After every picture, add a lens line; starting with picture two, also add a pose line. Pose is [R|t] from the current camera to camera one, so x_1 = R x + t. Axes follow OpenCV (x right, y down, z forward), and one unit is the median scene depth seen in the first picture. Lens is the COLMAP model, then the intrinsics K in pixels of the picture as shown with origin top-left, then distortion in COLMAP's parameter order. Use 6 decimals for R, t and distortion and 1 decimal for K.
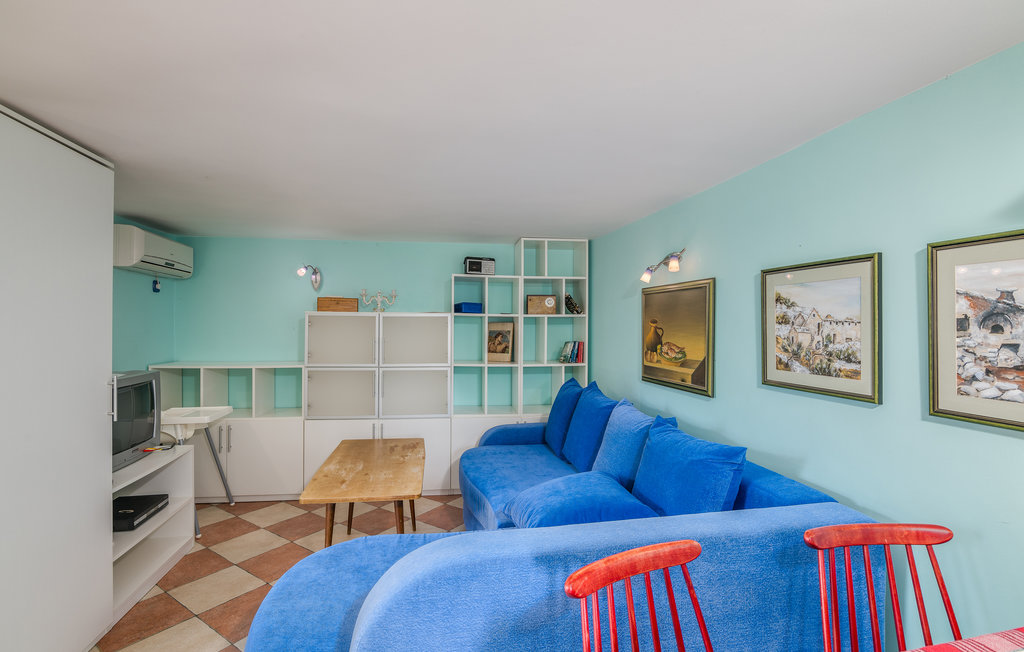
lens RADIAL K [[483.2, 0, 507.4], [0, 483.2, 318.5], [0, 0, 1]] dist [-0.017592, 0.000814]
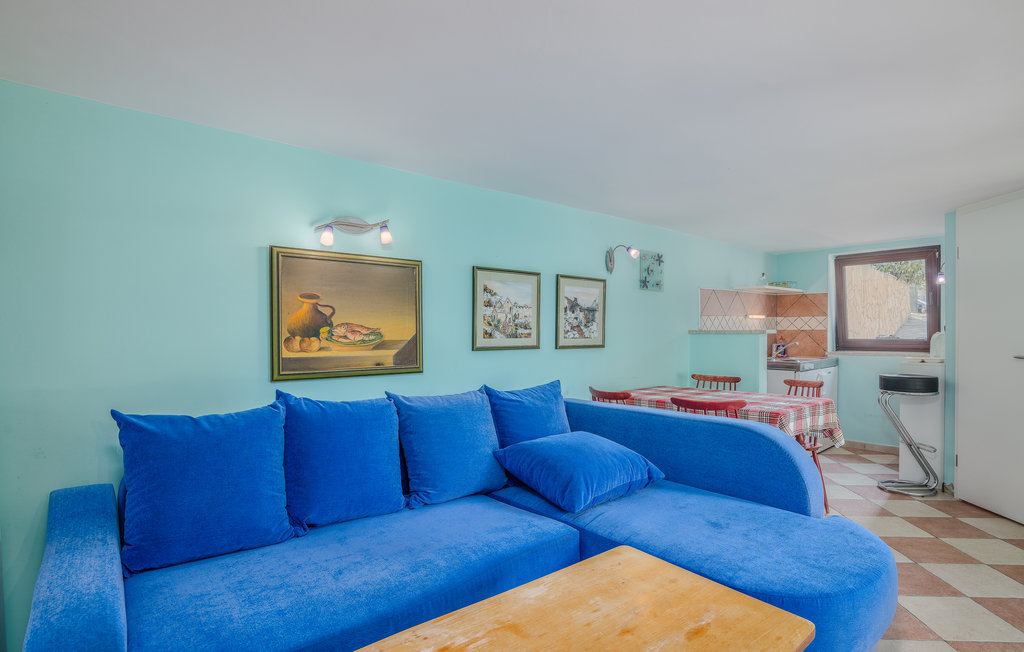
lens RADIAL K [[522.1, 0, 512.0], [0, 522.1, 326.0], [0, 0, 1]] dist [-0.002133, 0.000081]
pose [[-0.499354, 0.004828, 0.866385, -0.919518], [-0.011968, 0.999851, -0.012469, 0.098660], [-0.866316, -0.016595, -0.499221, 1.911248]]
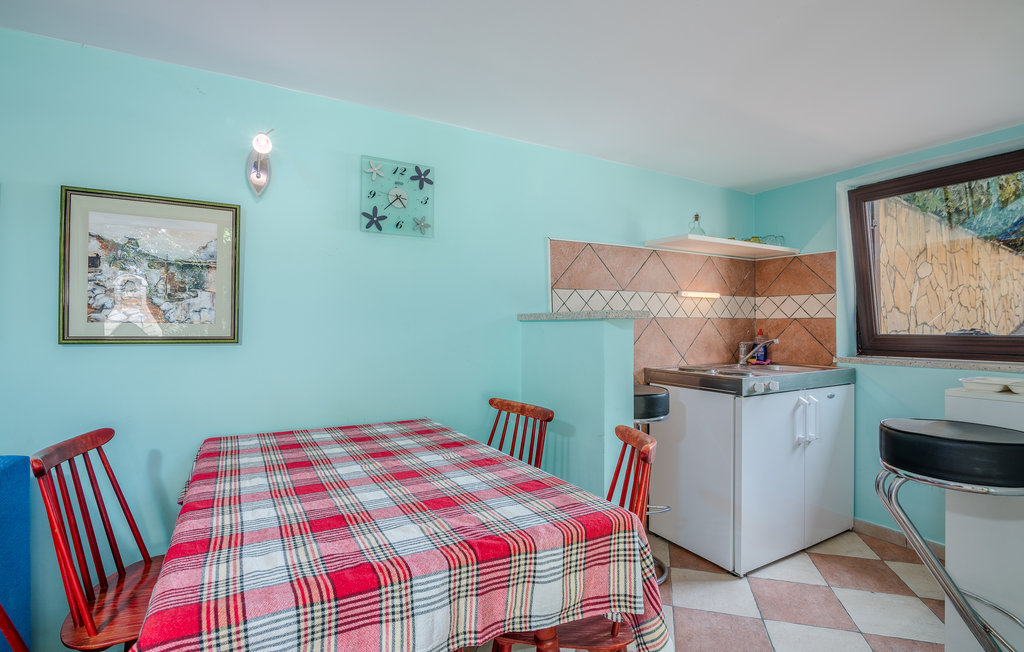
lens RADIAL K [[483.2, 0, 507.4], [0, 483.2, 318.5], [0, 0, 1]] dist [-0.017592, 0.000814]
pose [[-0.307875, 0.006187, 0.951407, -0.353936], [-0.021874, 0.999669, -0.013579, 0.107758], [-0.951175, -0.024992, -0.307638, 0.285096]]
